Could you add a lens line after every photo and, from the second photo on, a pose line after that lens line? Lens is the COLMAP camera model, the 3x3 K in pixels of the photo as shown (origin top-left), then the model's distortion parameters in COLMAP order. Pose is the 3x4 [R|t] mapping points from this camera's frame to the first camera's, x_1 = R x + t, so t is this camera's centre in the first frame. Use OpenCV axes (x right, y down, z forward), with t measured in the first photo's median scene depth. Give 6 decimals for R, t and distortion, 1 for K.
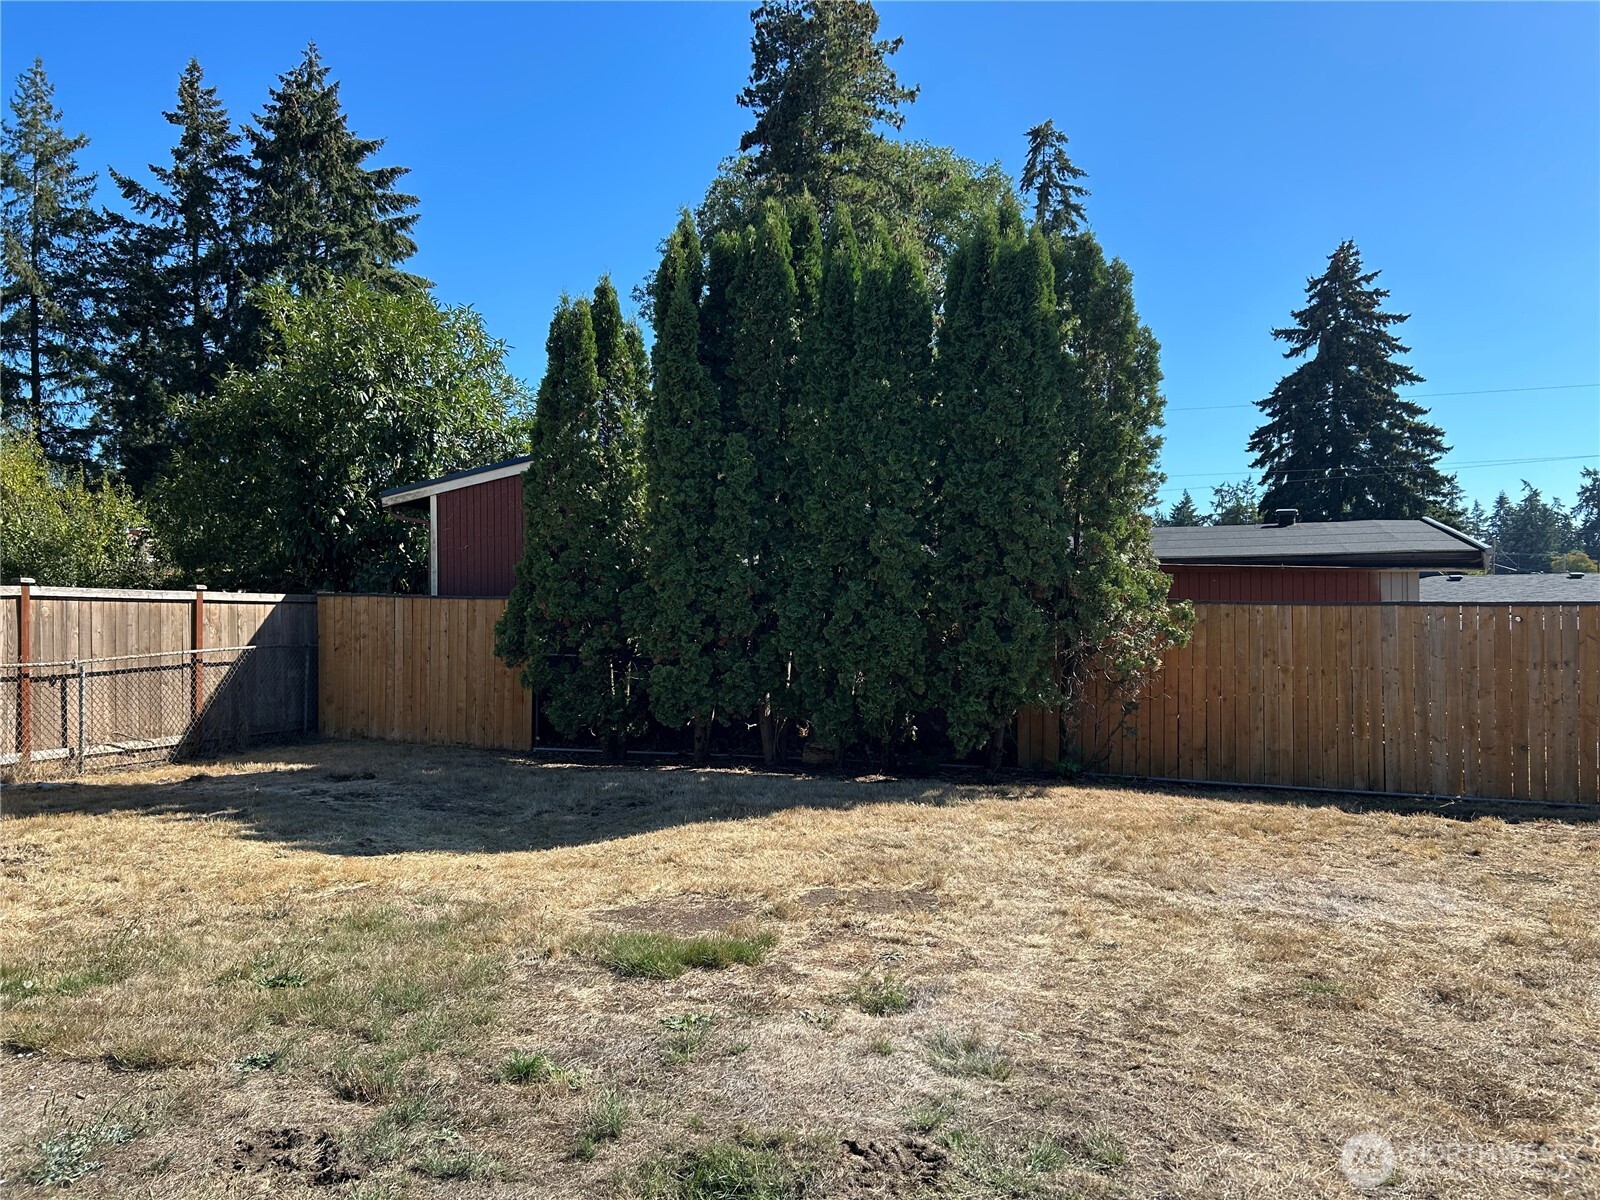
lens RADIAL K [[1215.4, 0, 796.3], [0, 1215.4, 635.8], [0, 0, 1]] dist [0.063947, -0.066249]
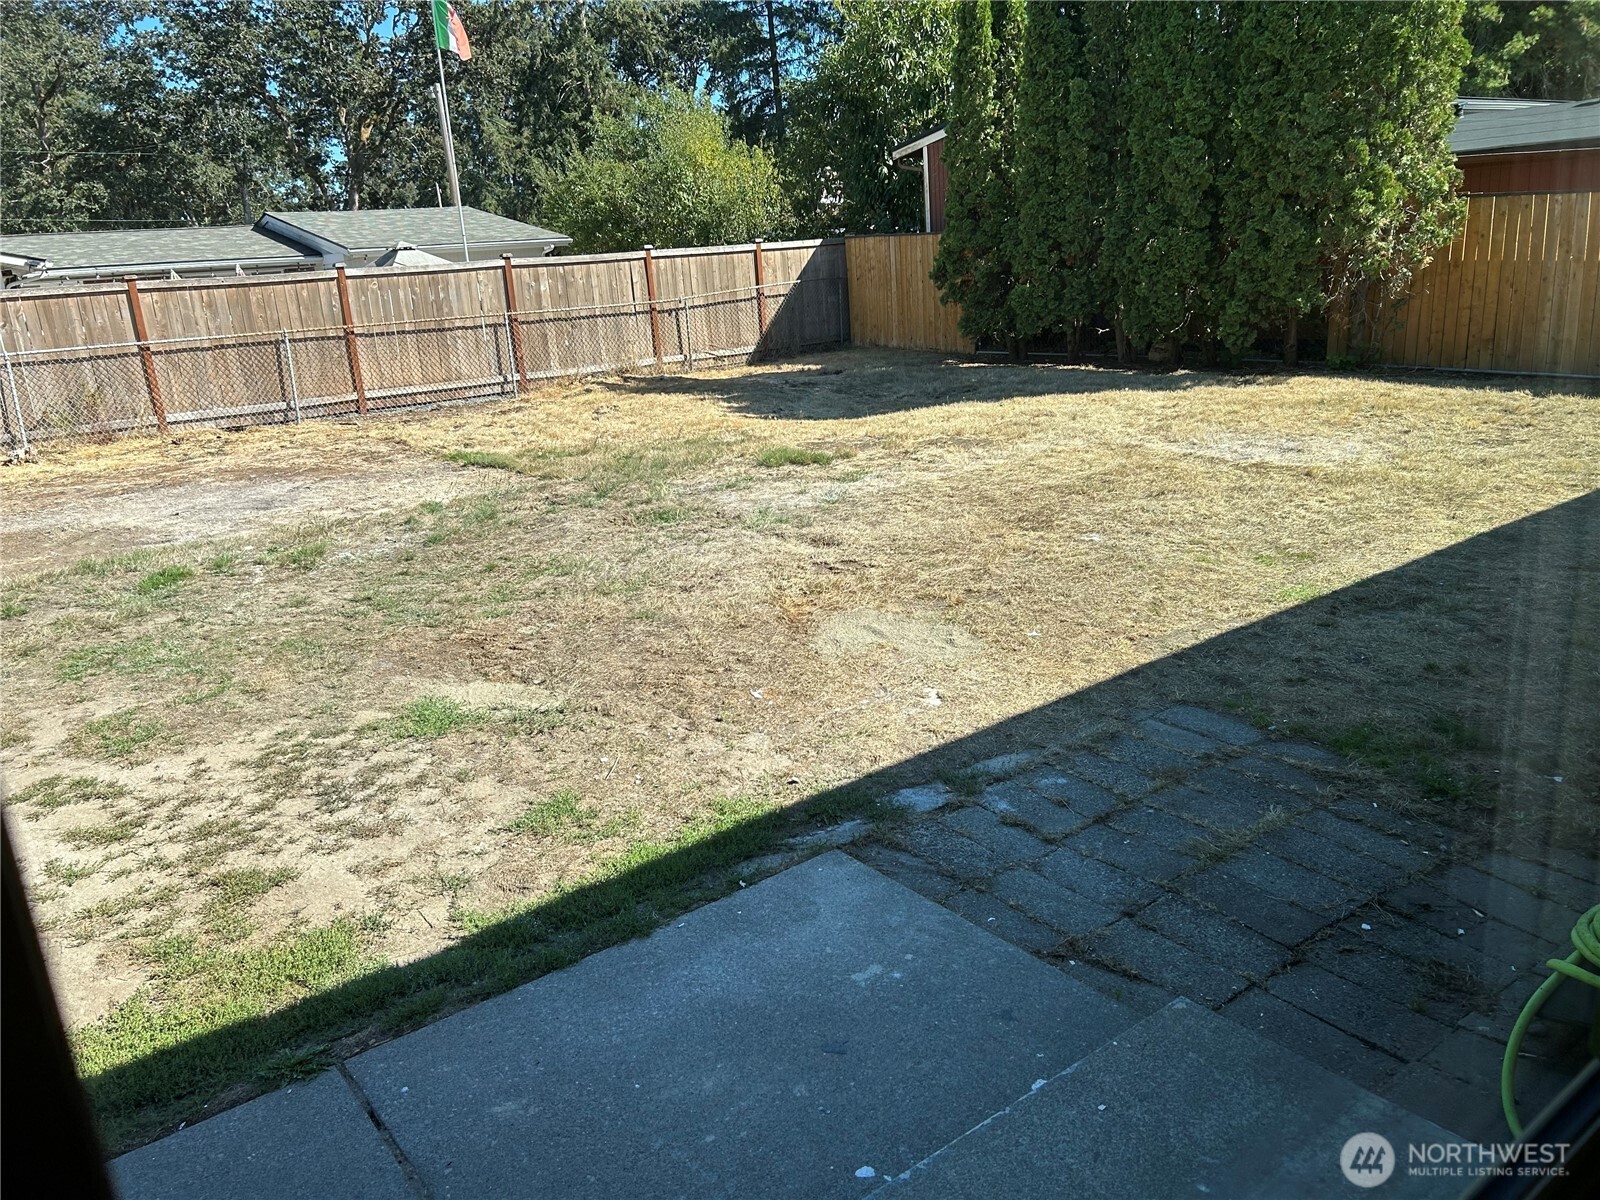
lens RADIAL K [[1215.4, 0, 796.3], [0, 1215.4, 635.8], [0, 0, 1]] dist [0.063947, -0.066249]
pose [[0.822559, 0.115314, -0.556865, 0.434313], [0.063804, 0.954328, 0.291867, -0.013323], [0.565089, -0.275608, 0.777634, -0.238621]]
